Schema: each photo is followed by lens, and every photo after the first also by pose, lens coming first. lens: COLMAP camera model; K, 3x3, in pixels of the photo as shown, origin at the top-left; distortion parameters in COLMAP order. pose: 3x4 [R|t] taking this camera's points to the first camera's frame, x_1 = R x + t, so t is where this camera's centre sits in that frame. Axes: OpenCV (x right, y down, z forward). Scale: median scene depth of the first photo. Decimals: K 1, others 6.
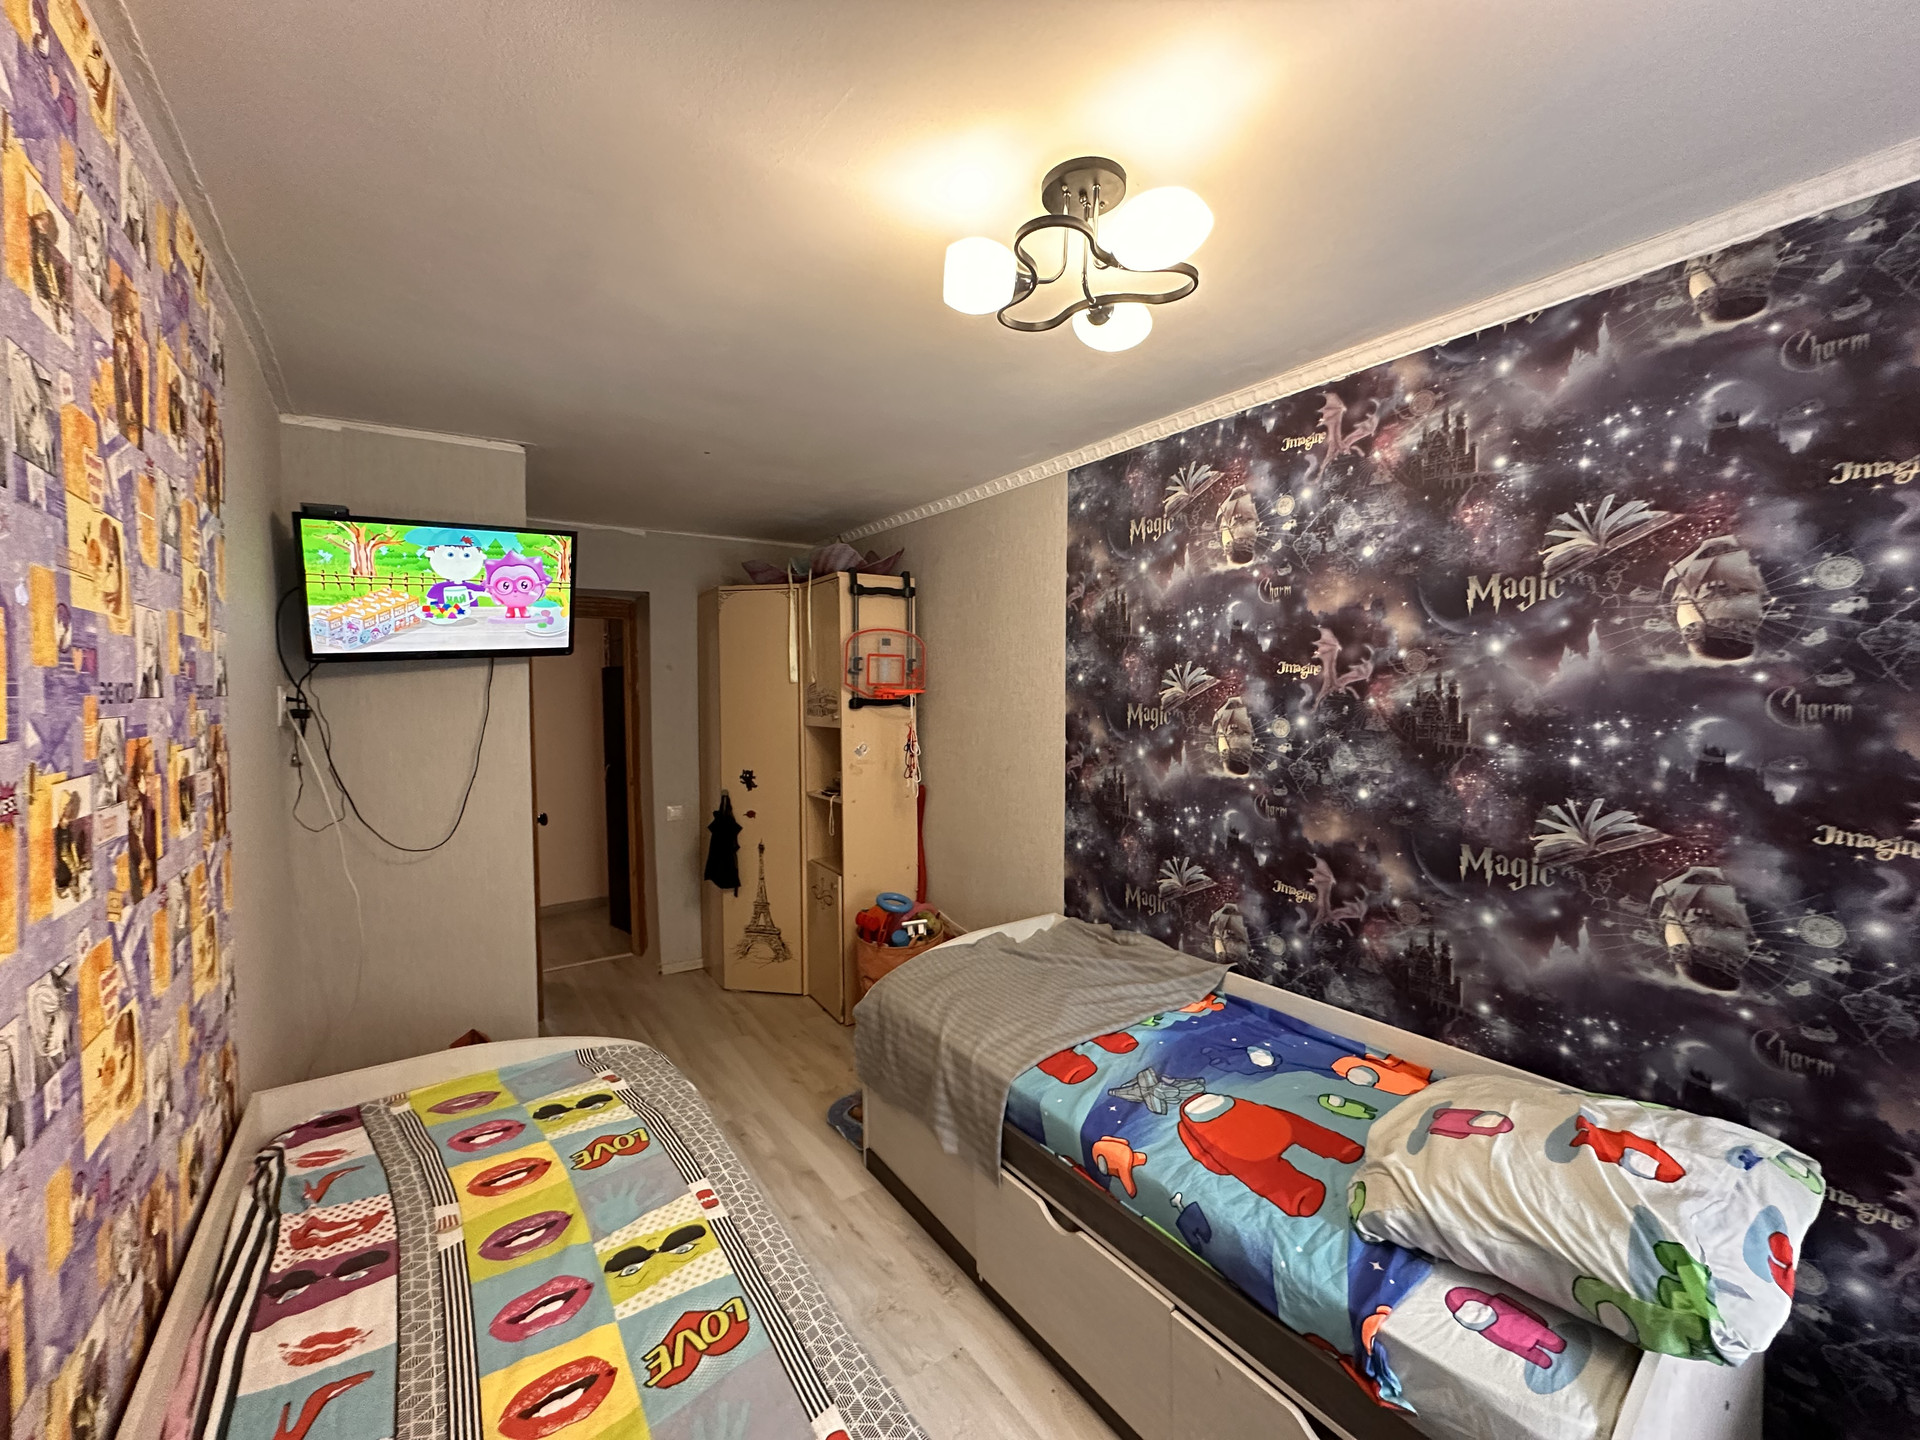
lens RADIAL K [[771.6, 0, 959.0], [0, 771.6, 716.6], [0, 0, 1]] dist [0.000289, 0.001360]
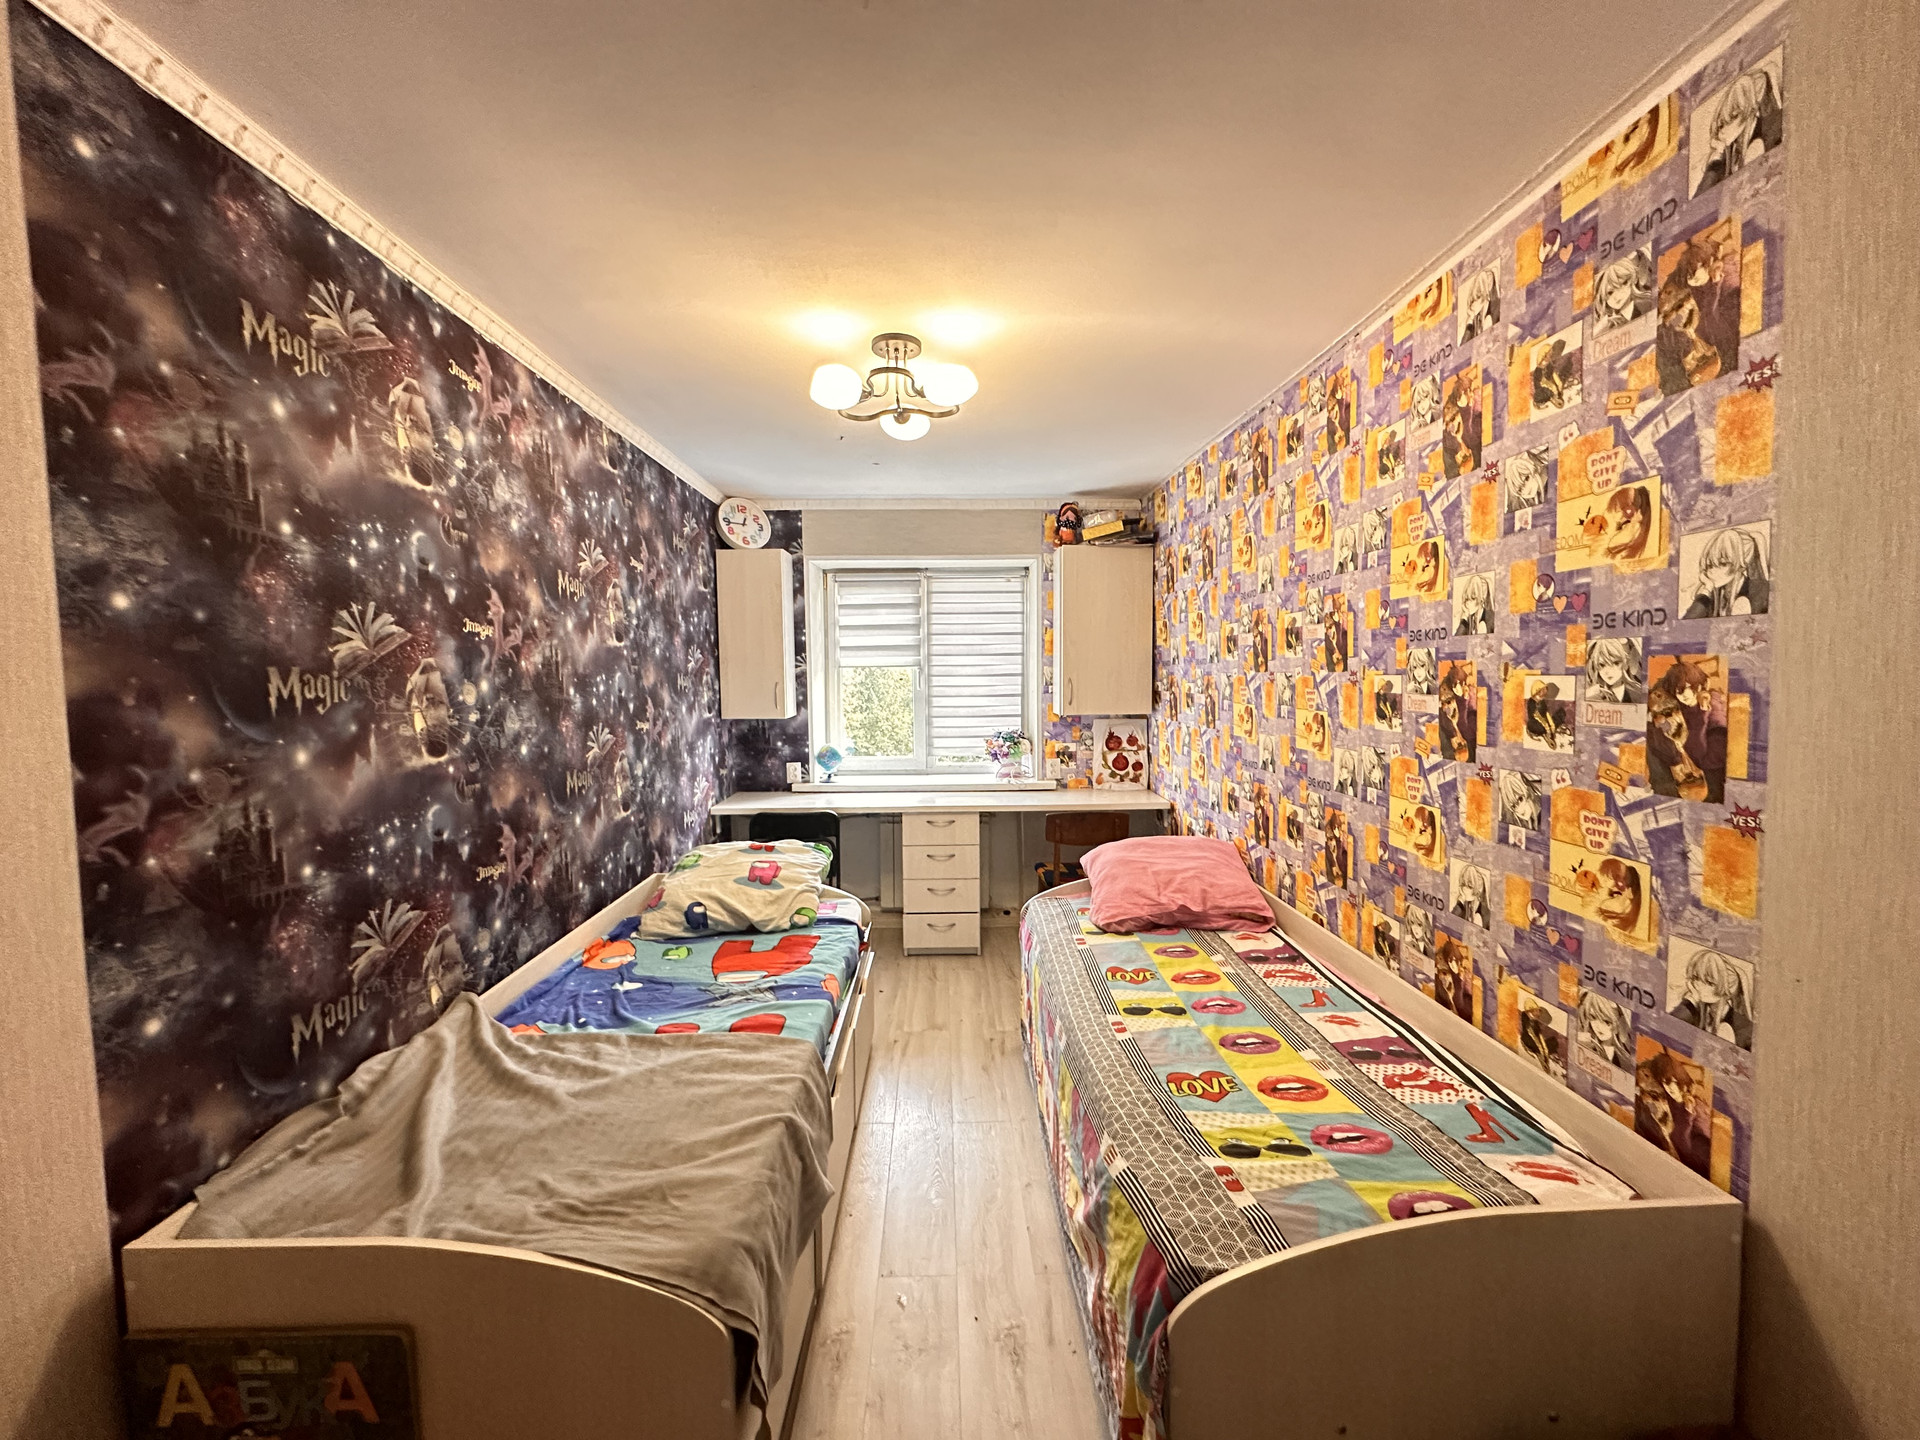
lens RADIAL K [[771.6, 0, 957.8], [0, 771.6, 717.0], [0, 0, 1]] dist [0.000289, 0.001360]
pose [[-0.828478, -0.017176, 0.559758, -0.534434], [0.035813, 0.995859, 0.083563, -0.012956], [-0.558875, 0.089276, -0.824432, 1.419081]]
